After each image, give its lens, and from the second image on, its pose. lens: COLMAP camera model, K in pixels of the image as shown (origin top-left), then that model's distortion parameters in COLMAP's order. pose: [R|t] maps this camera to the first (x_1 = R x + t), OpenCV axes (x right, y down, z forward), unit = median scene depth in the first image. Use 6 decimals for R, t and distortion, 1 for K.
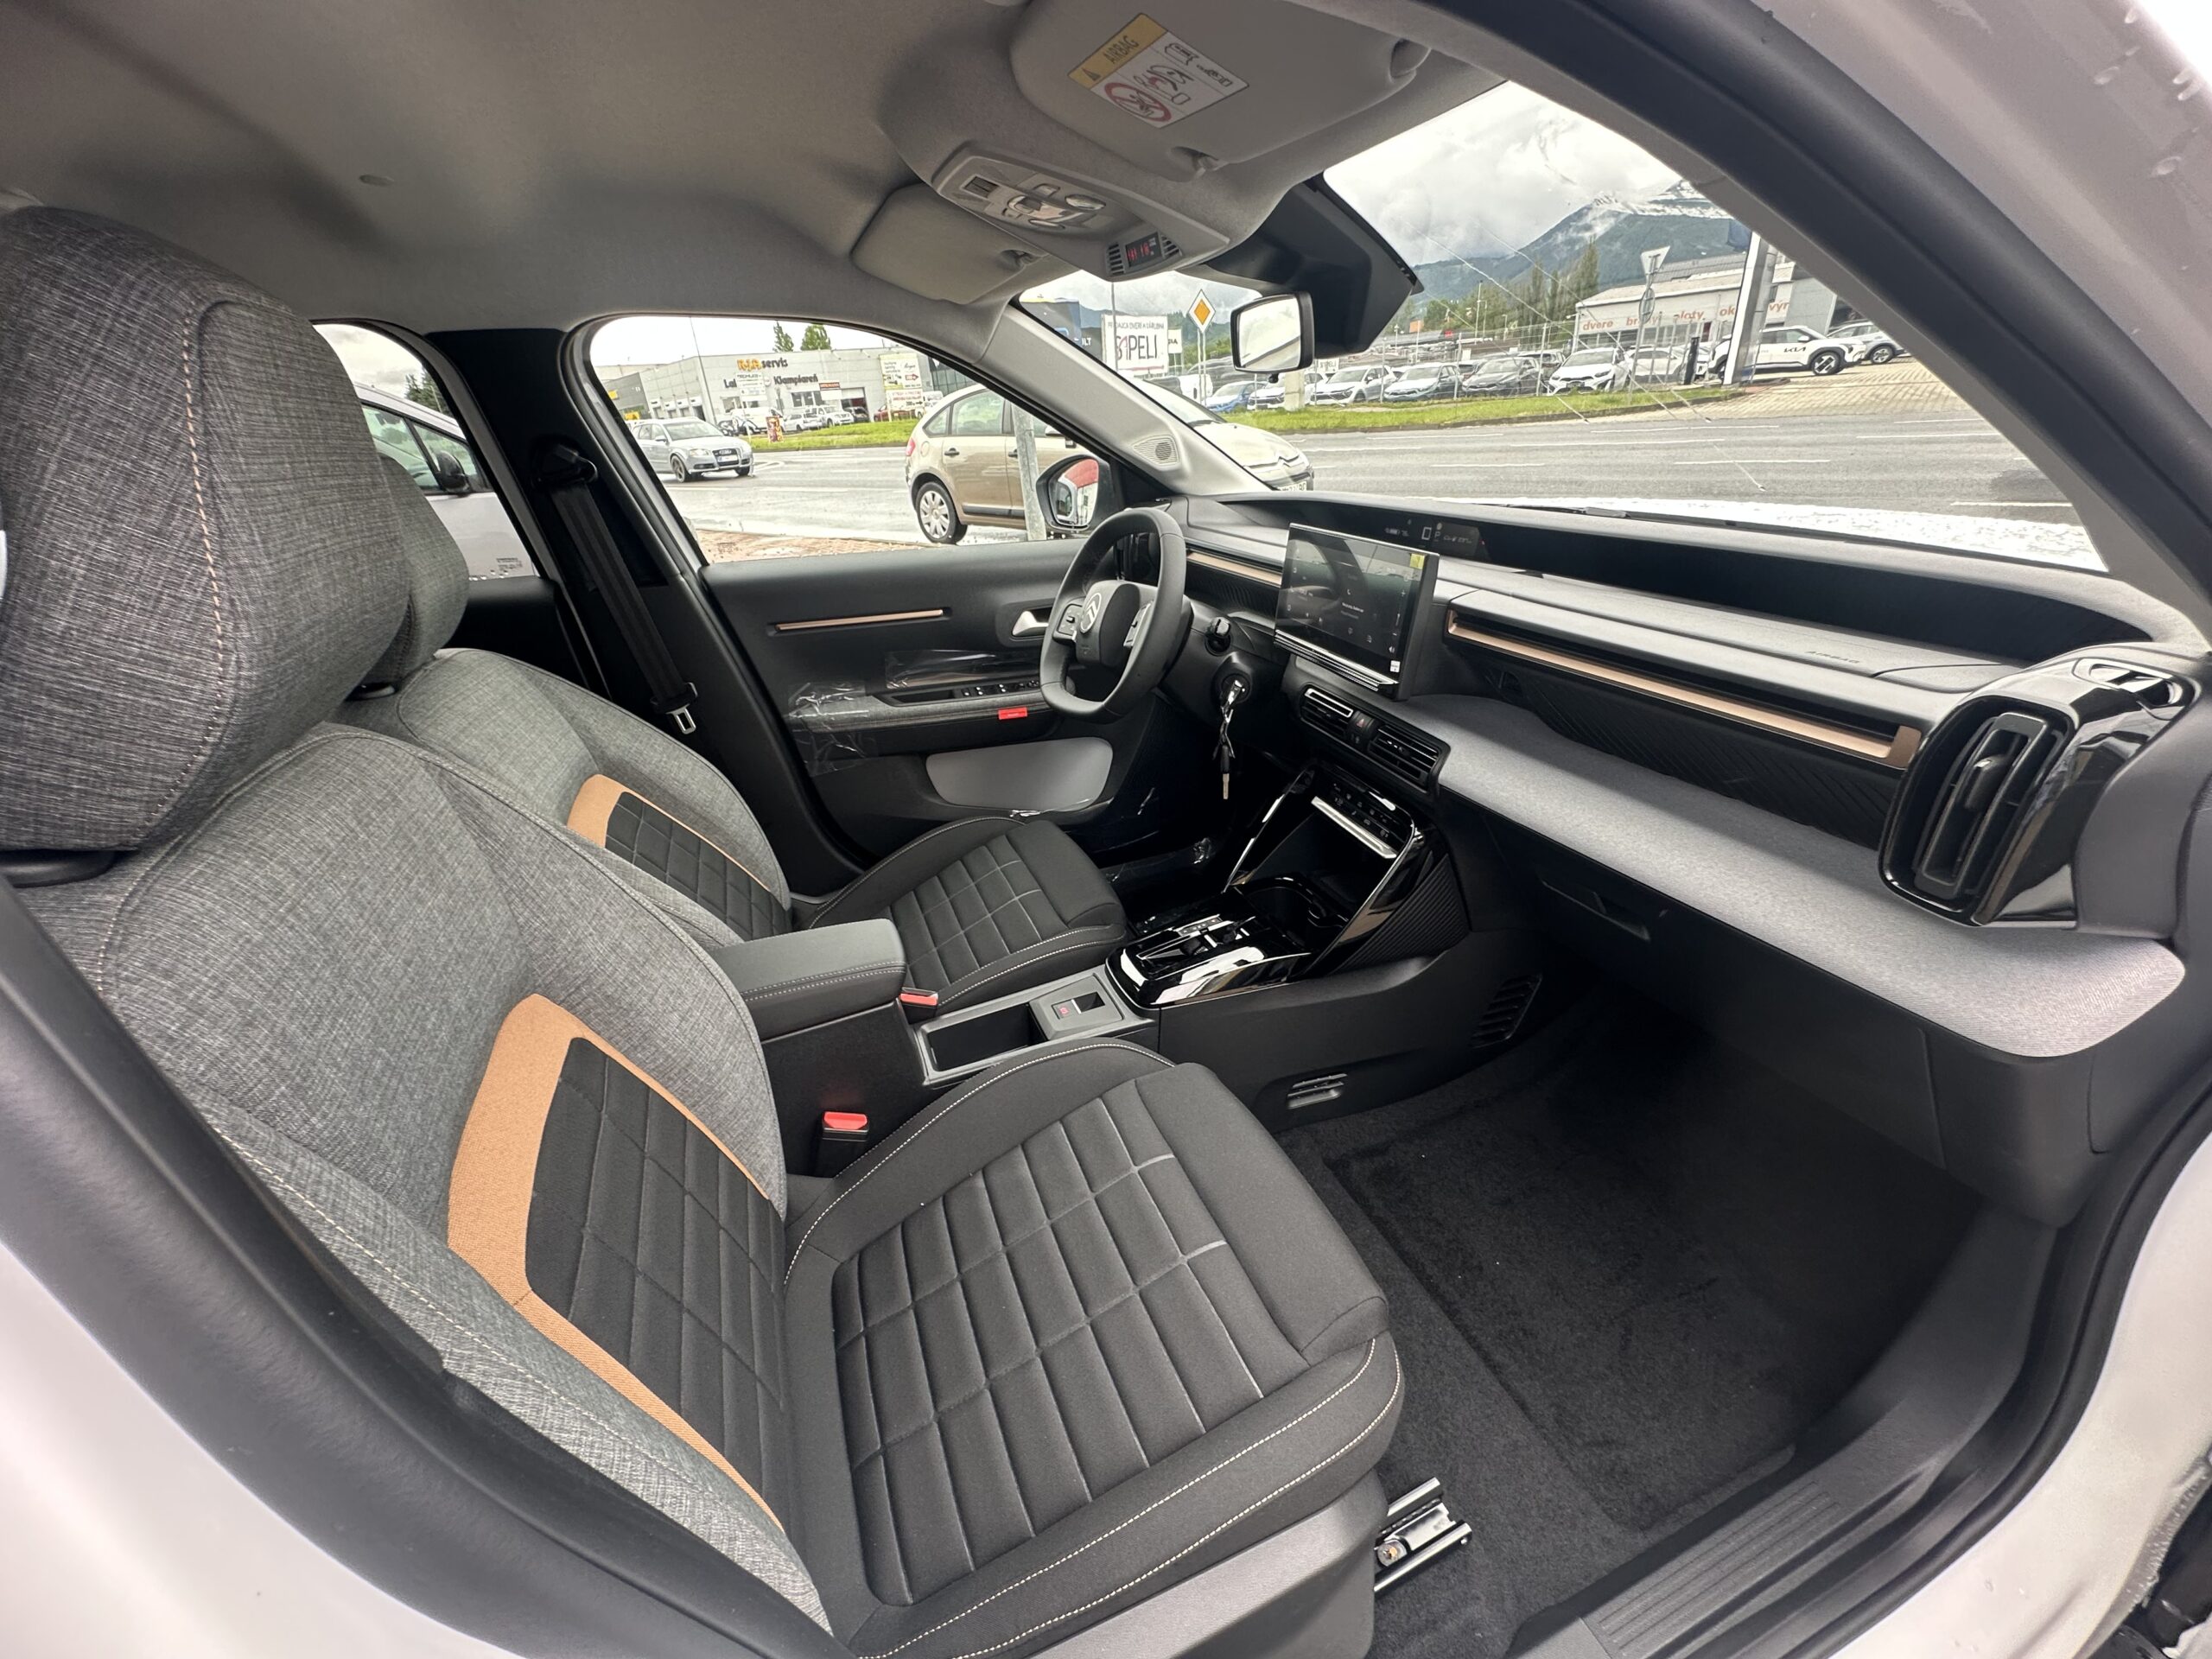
lens RADIAL K [[875.5, 0, 1106.0], [0, 875.5, 829.5], [0, 0, 1]] dist [-0.002017, 0.000022]
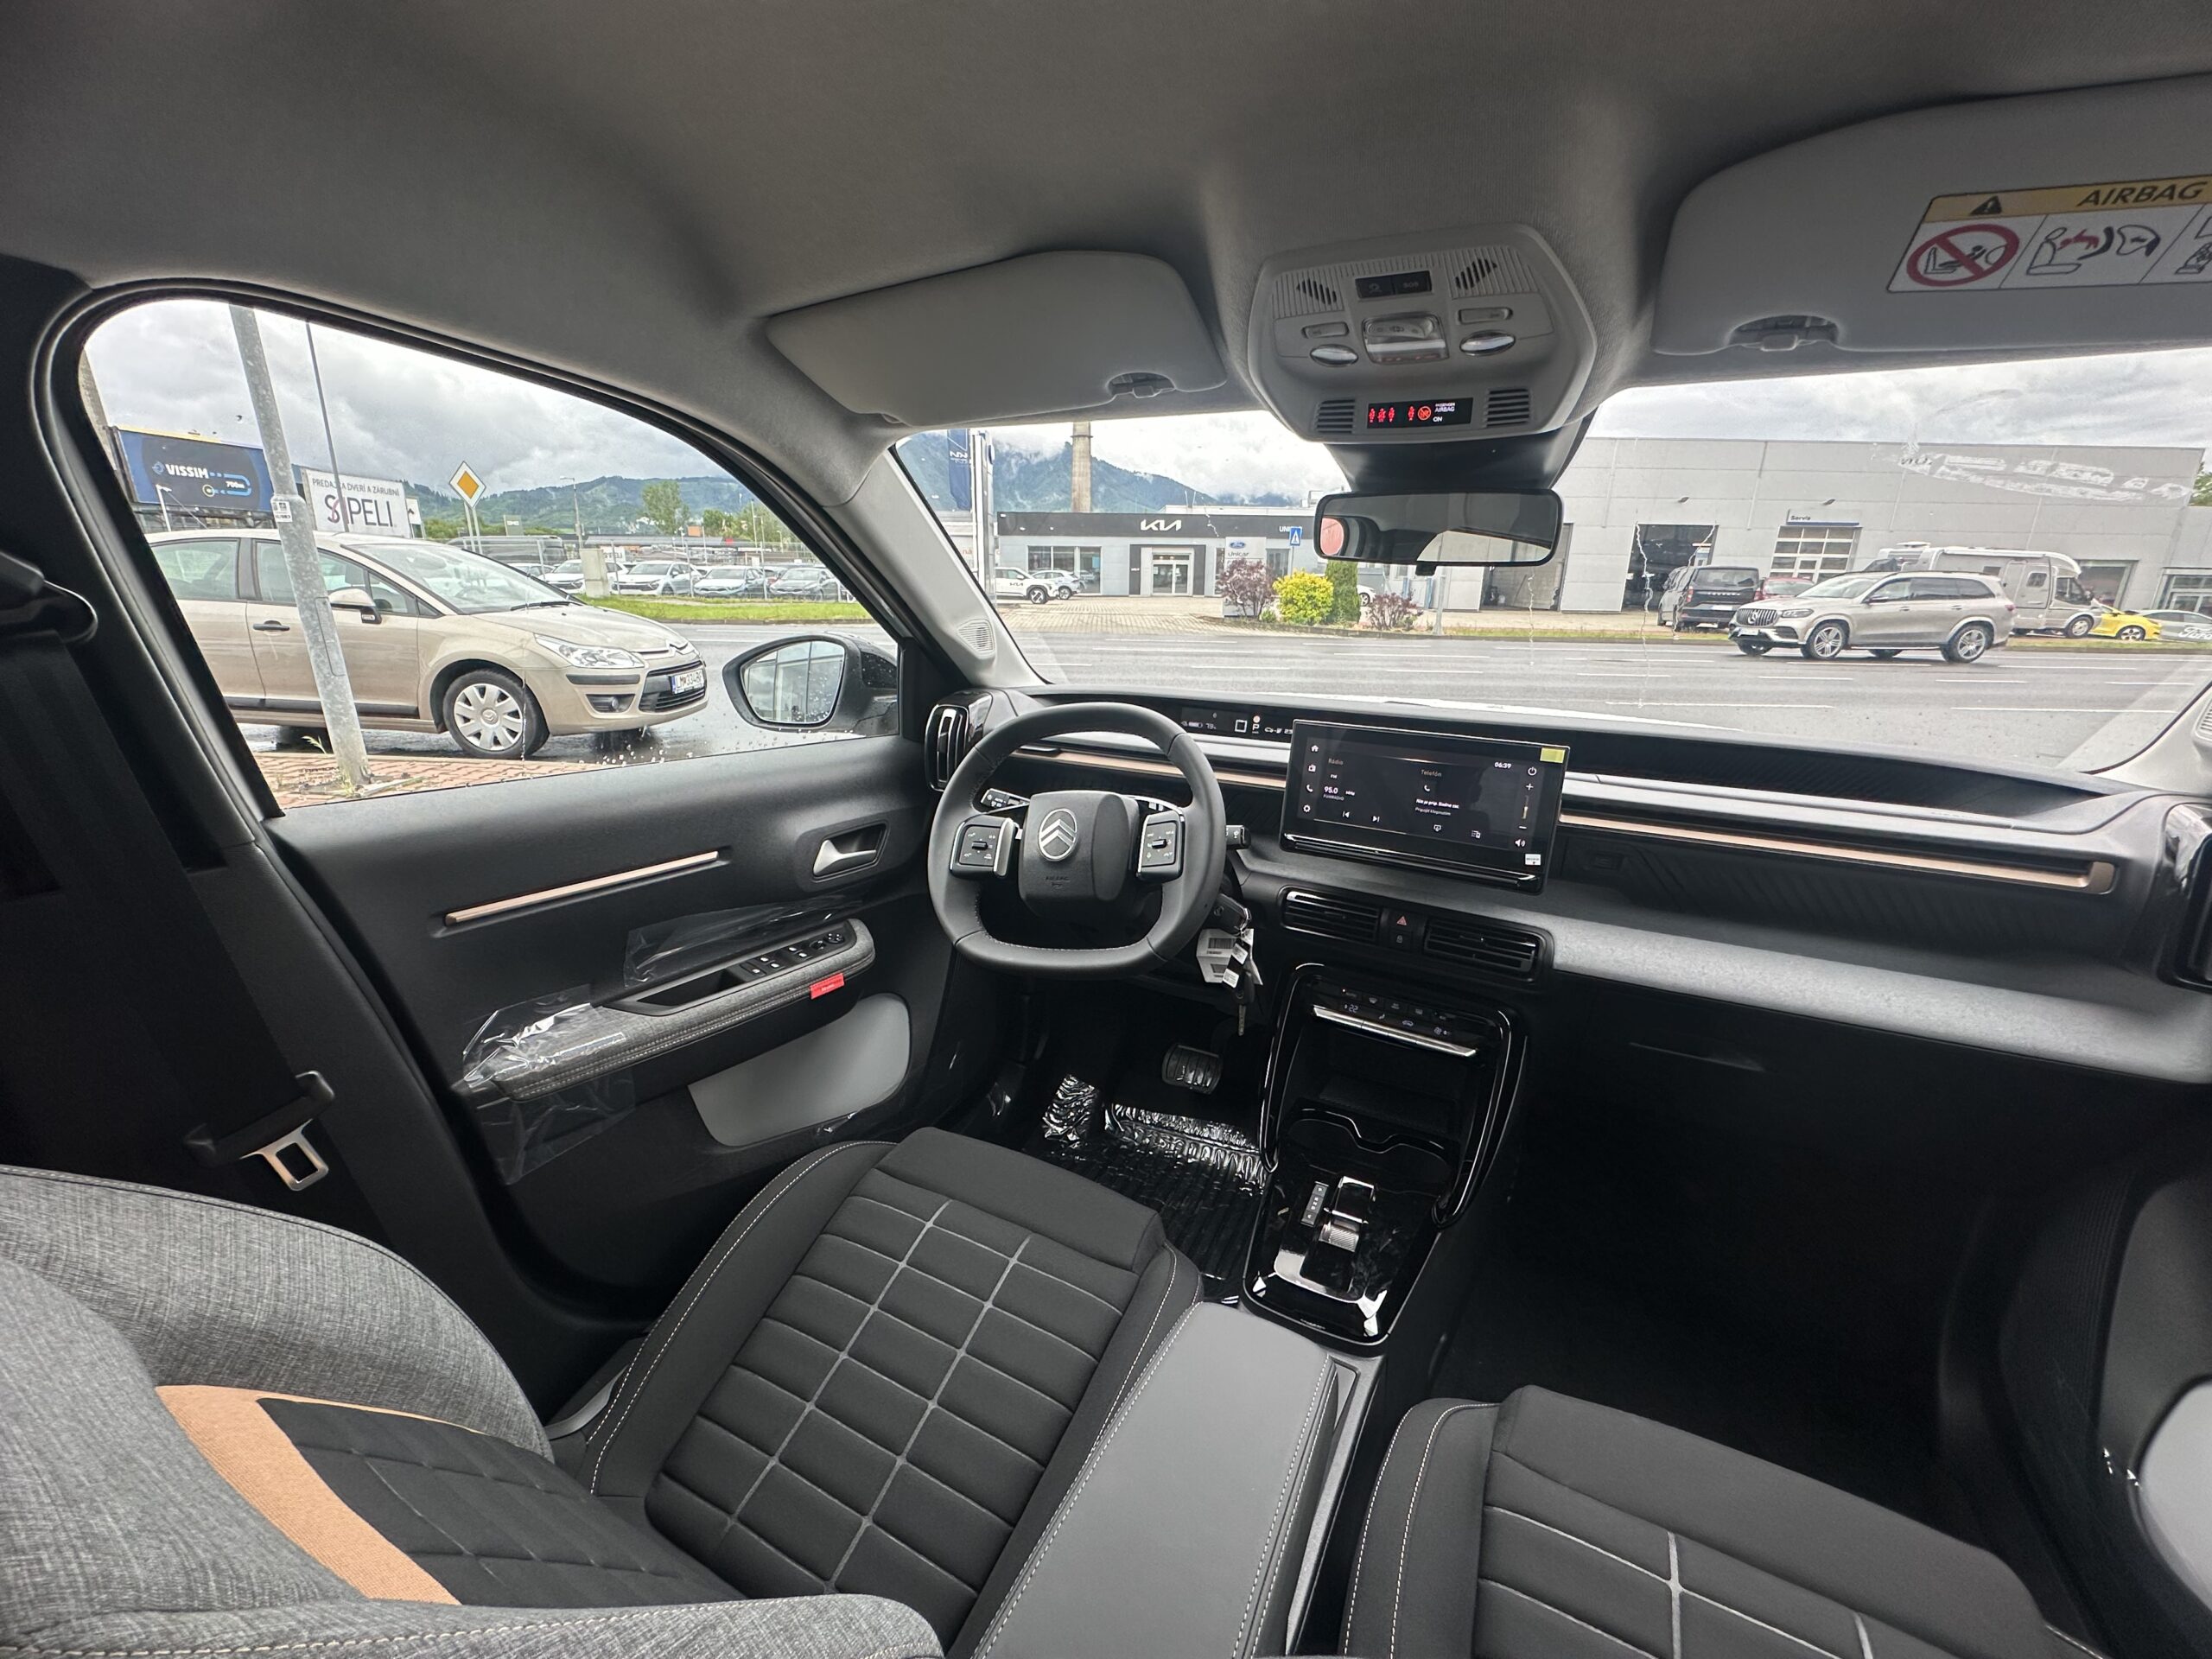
lens RADIAL K [[875.5, 0, 1106.0], [0, 875.5, 829.5], [0, 0, 1]] dist [-0.002017, 0.000022]
pose [[0.747734, -0.094246, 0.657275, -0.383711], [0.223818, 0.967720, -0.115861, -0.122937], [-0.625139, 0.233743, 0.744692, 0.324612]]
